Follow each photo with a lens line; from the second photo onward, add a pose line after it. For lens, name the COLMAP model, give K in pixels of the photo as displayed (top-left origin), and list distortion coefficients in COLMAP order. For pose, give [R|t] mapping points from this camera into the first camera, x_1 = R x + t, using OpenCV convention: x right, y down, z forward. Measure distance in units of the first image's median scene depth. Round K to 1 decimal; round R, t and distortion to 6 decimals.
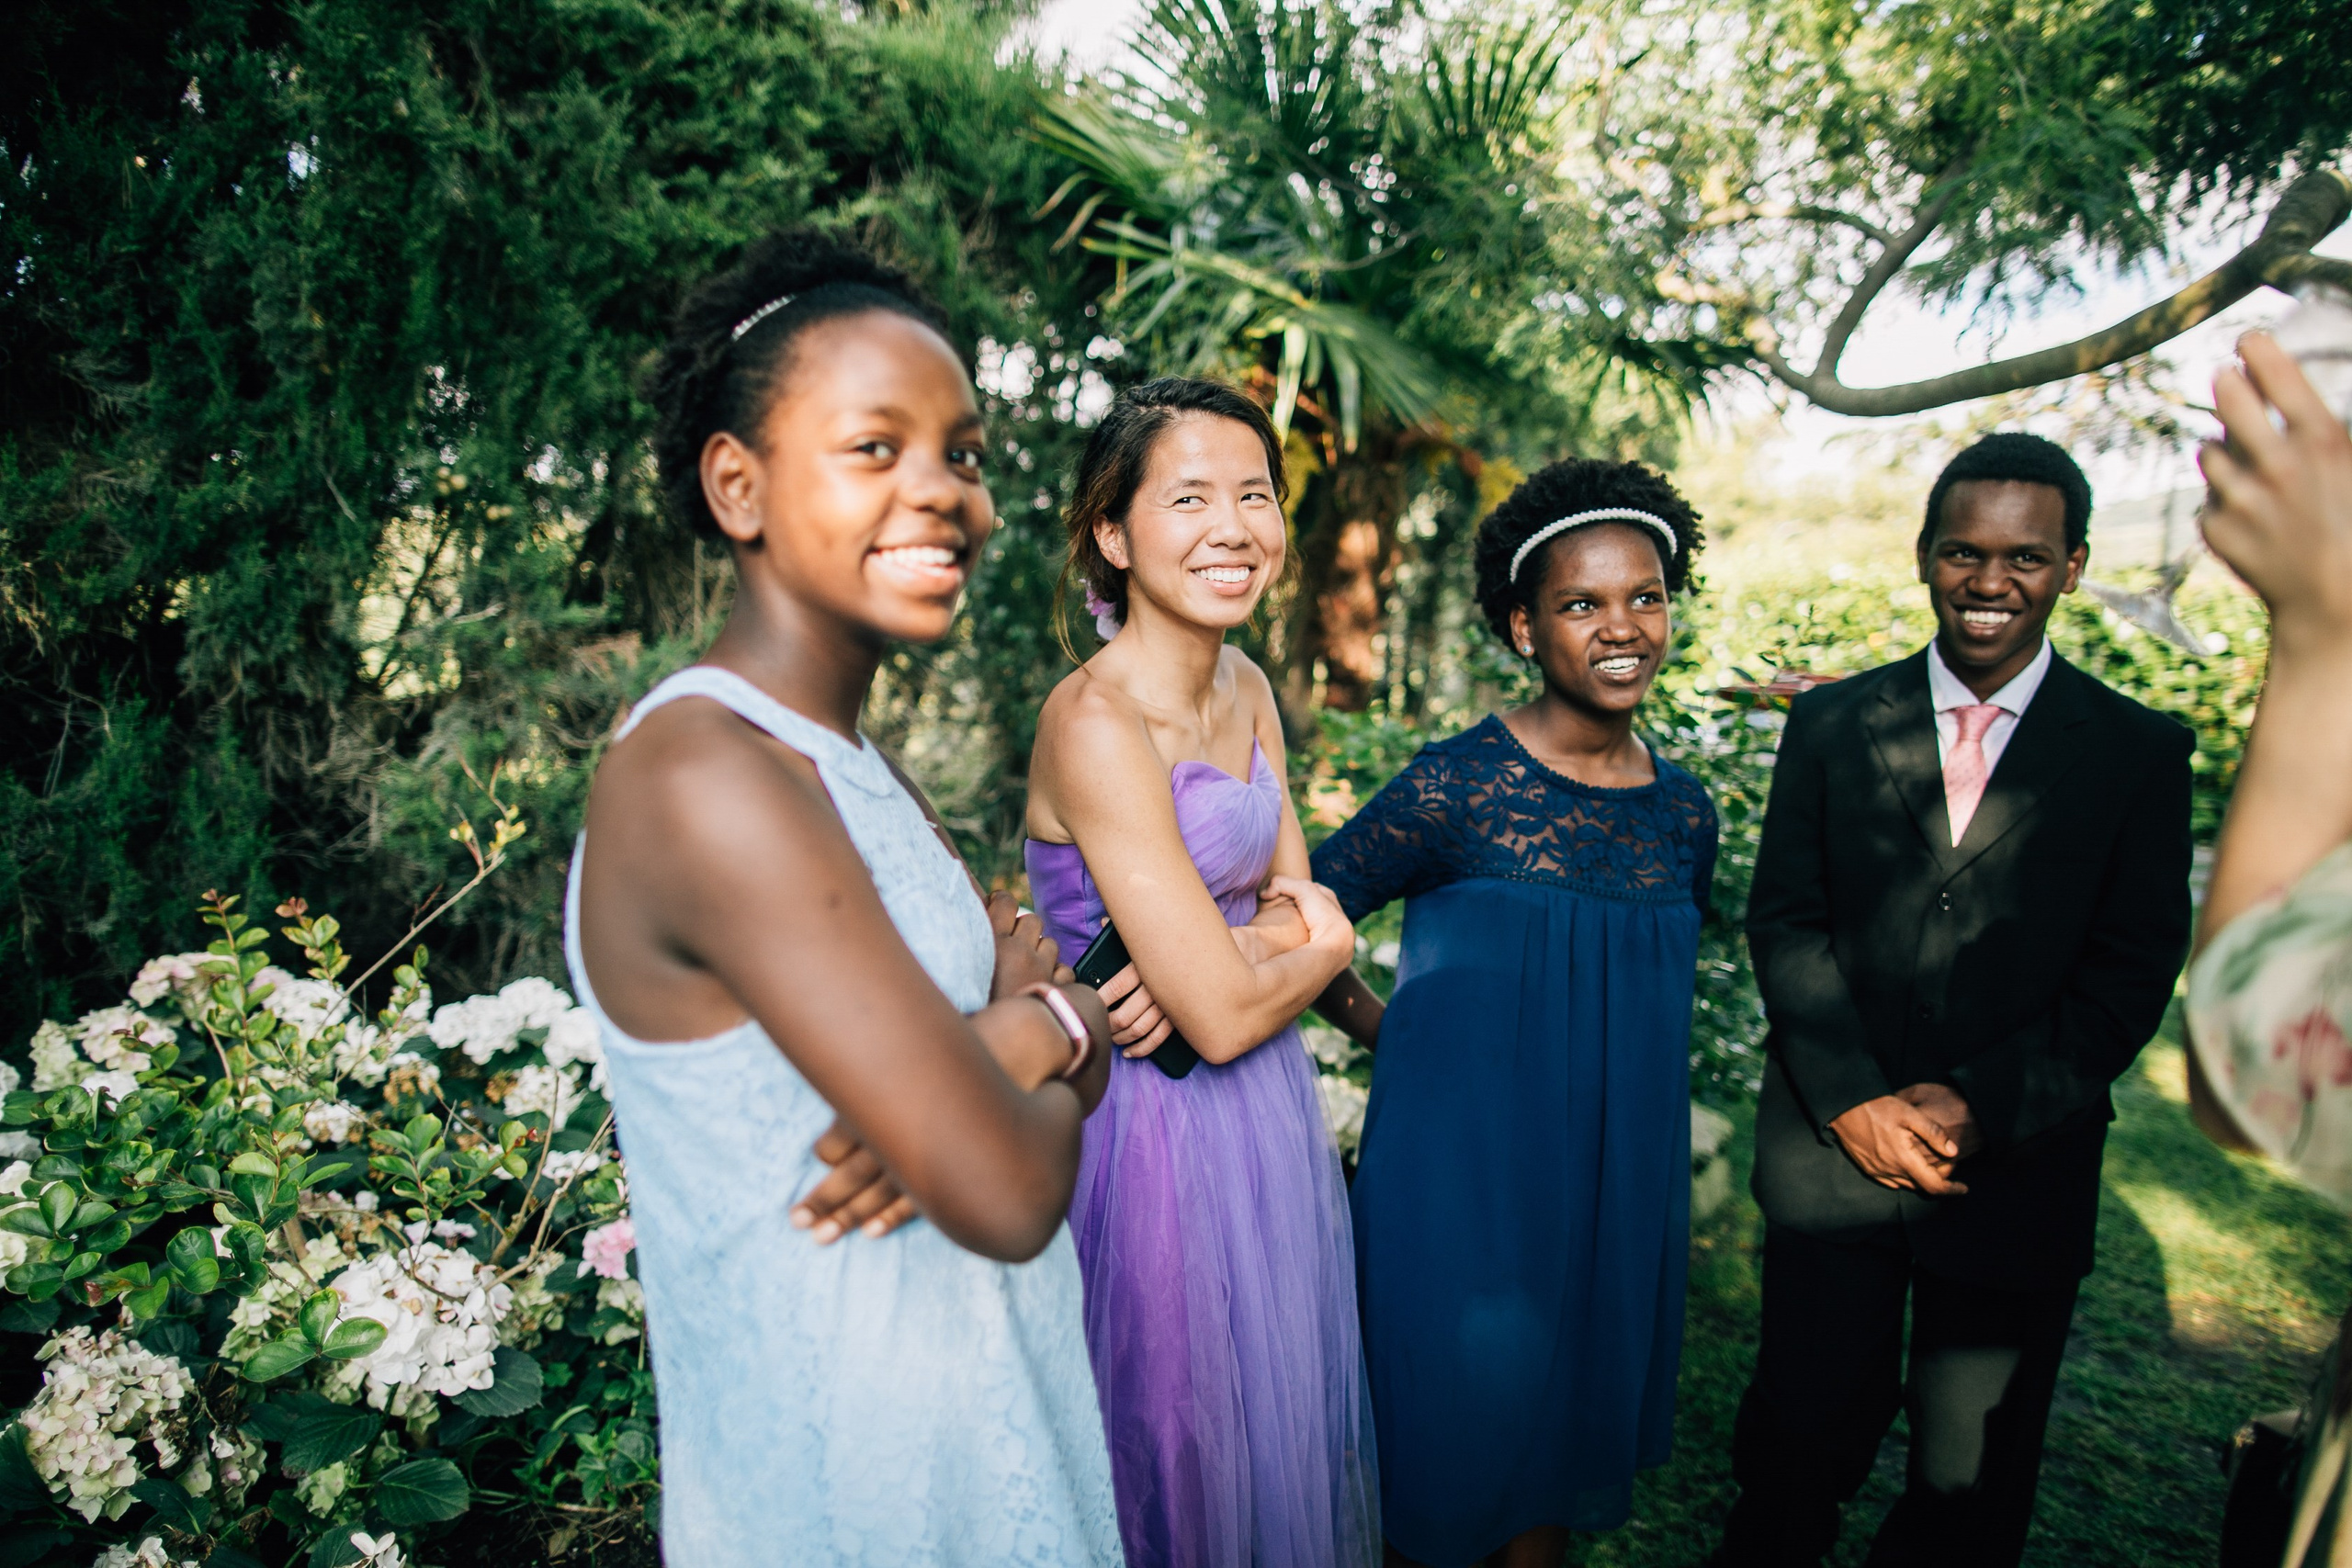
lens RADIAL K [[1625.6, 0, 1175.7], [0, 1625.6, 784.5], [0, 0, 1]] dist [-0.010481, -0.003326]
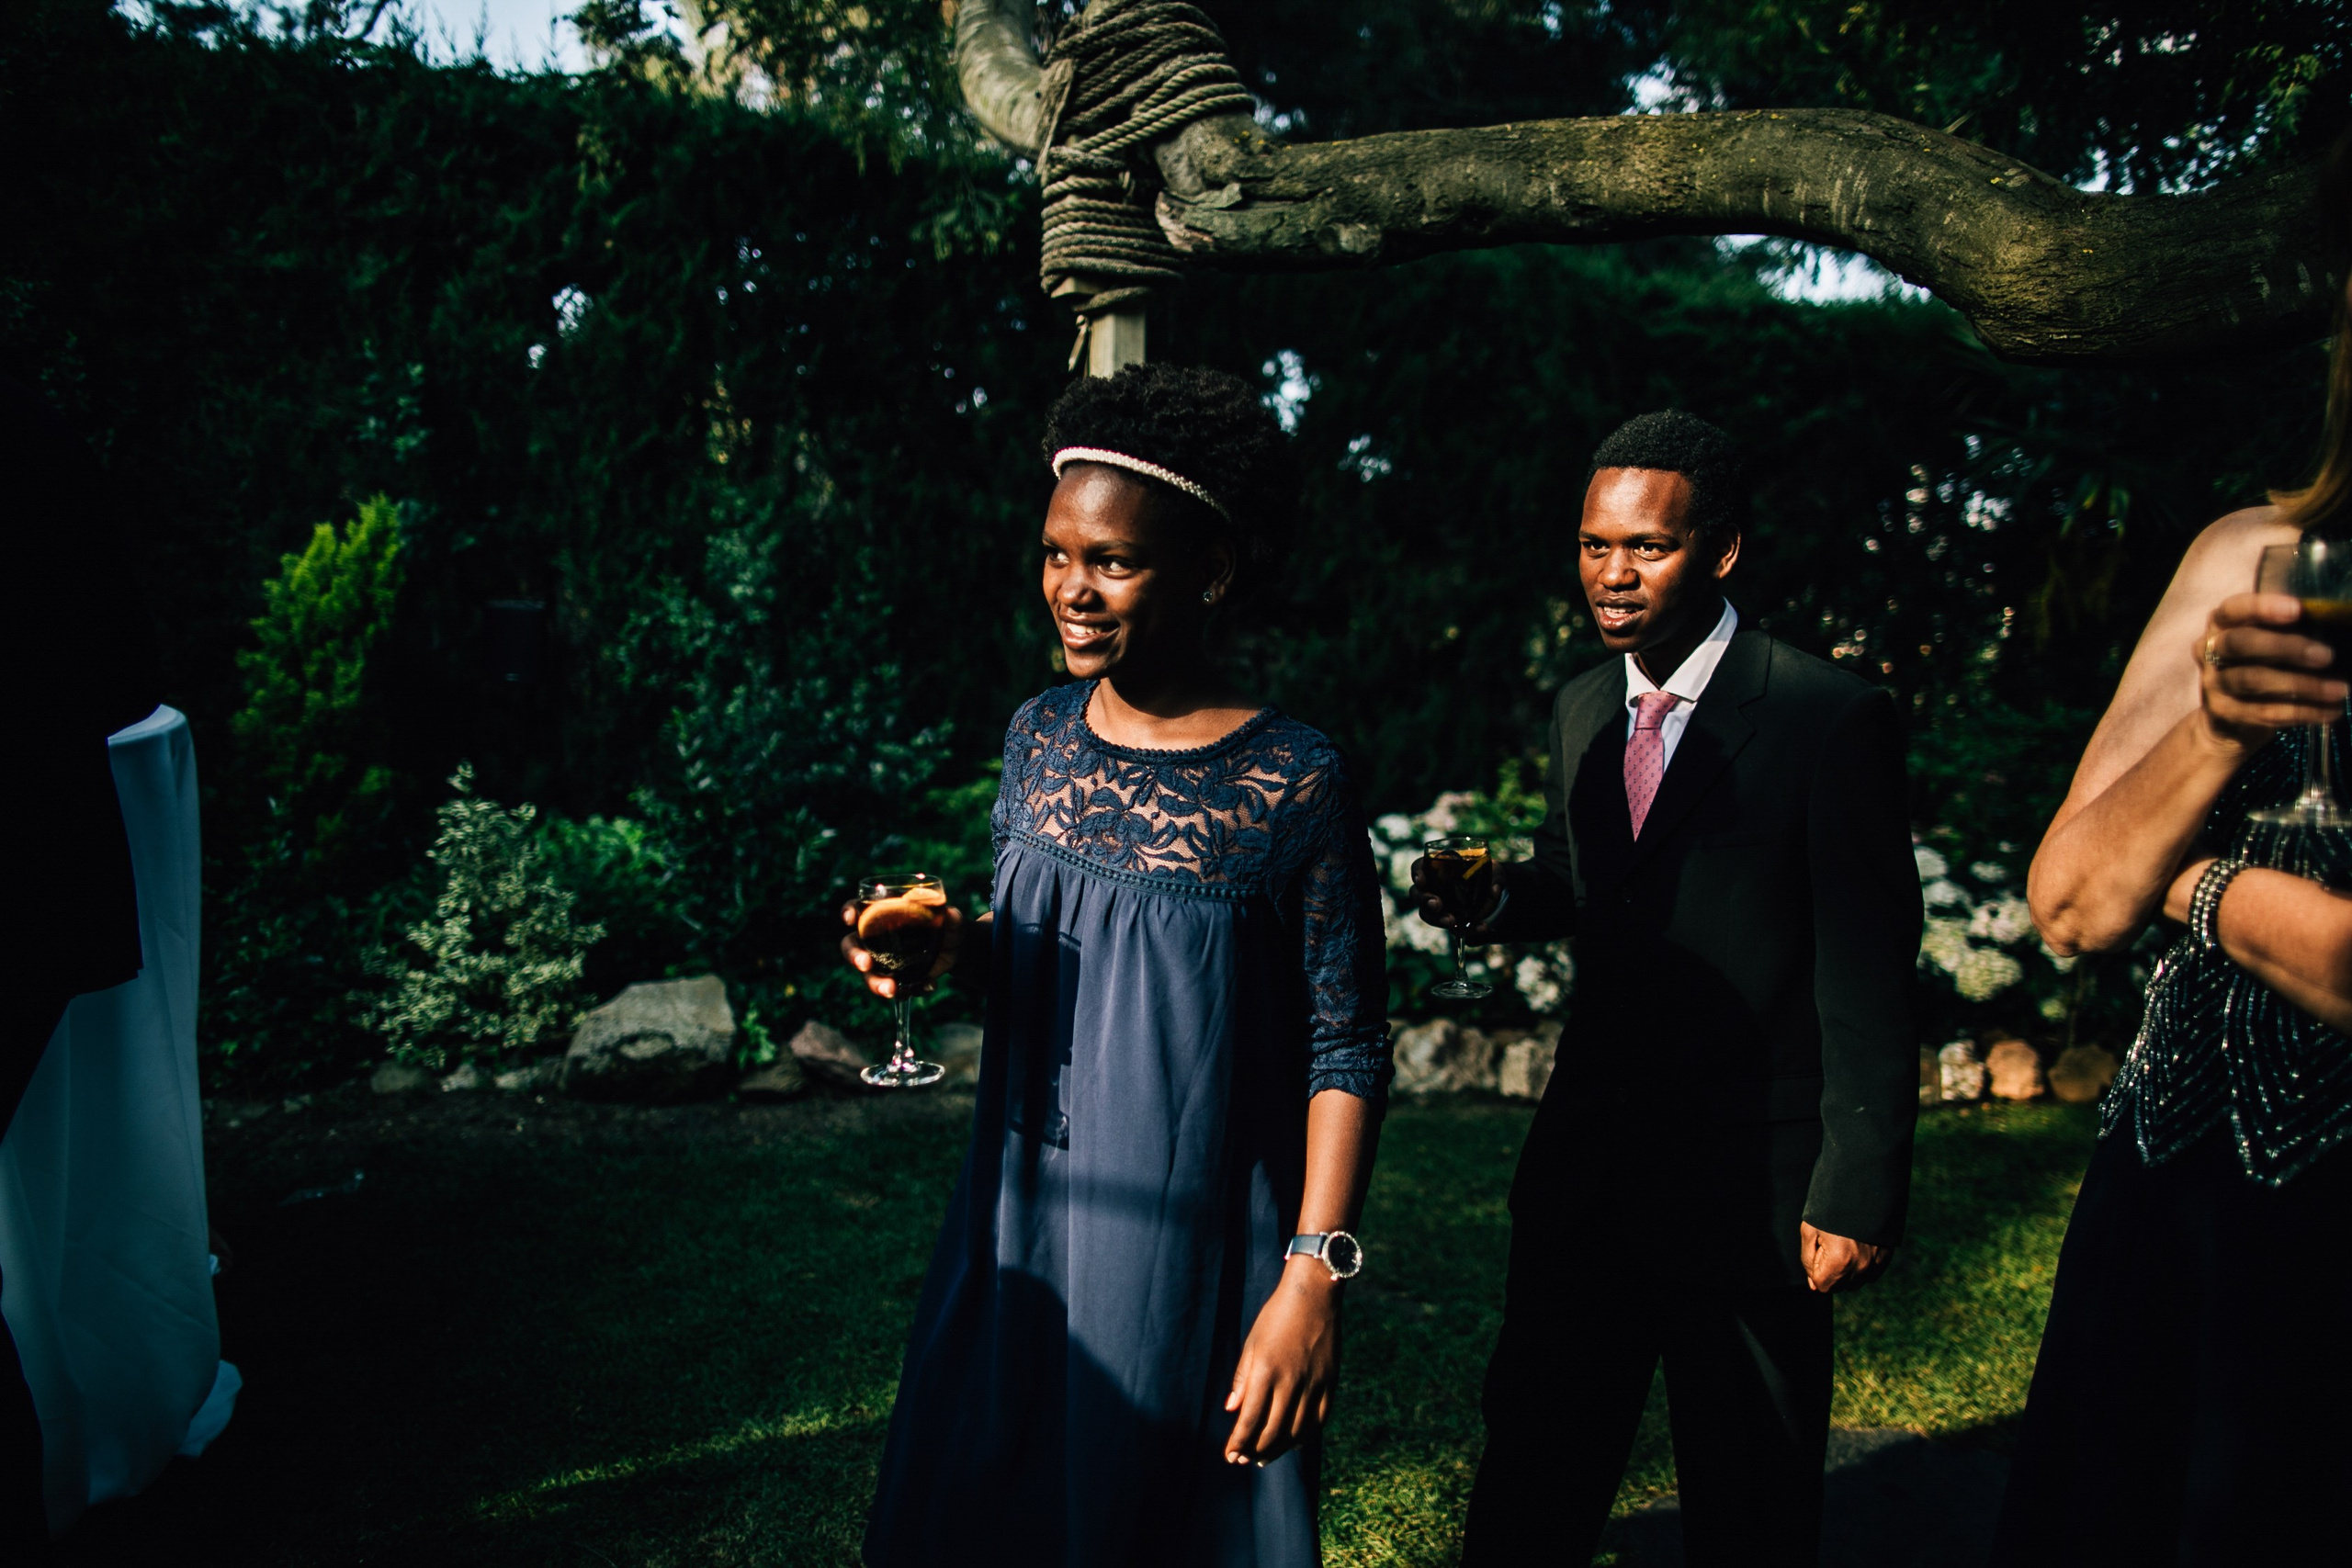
lens RADIAL K [[1625.6, 0, 1175.5], [0, 1625.6, 780.8], [0, 0, 1]] dist [-0.010481, -0.003326]
pose [[0.833797, 0.054869, -0.549338, 0.217743], [-0.083021, 0.996195, -0.026509, 0.138013], [0.545794, 0.067710, 0.835179, -0.818474]]
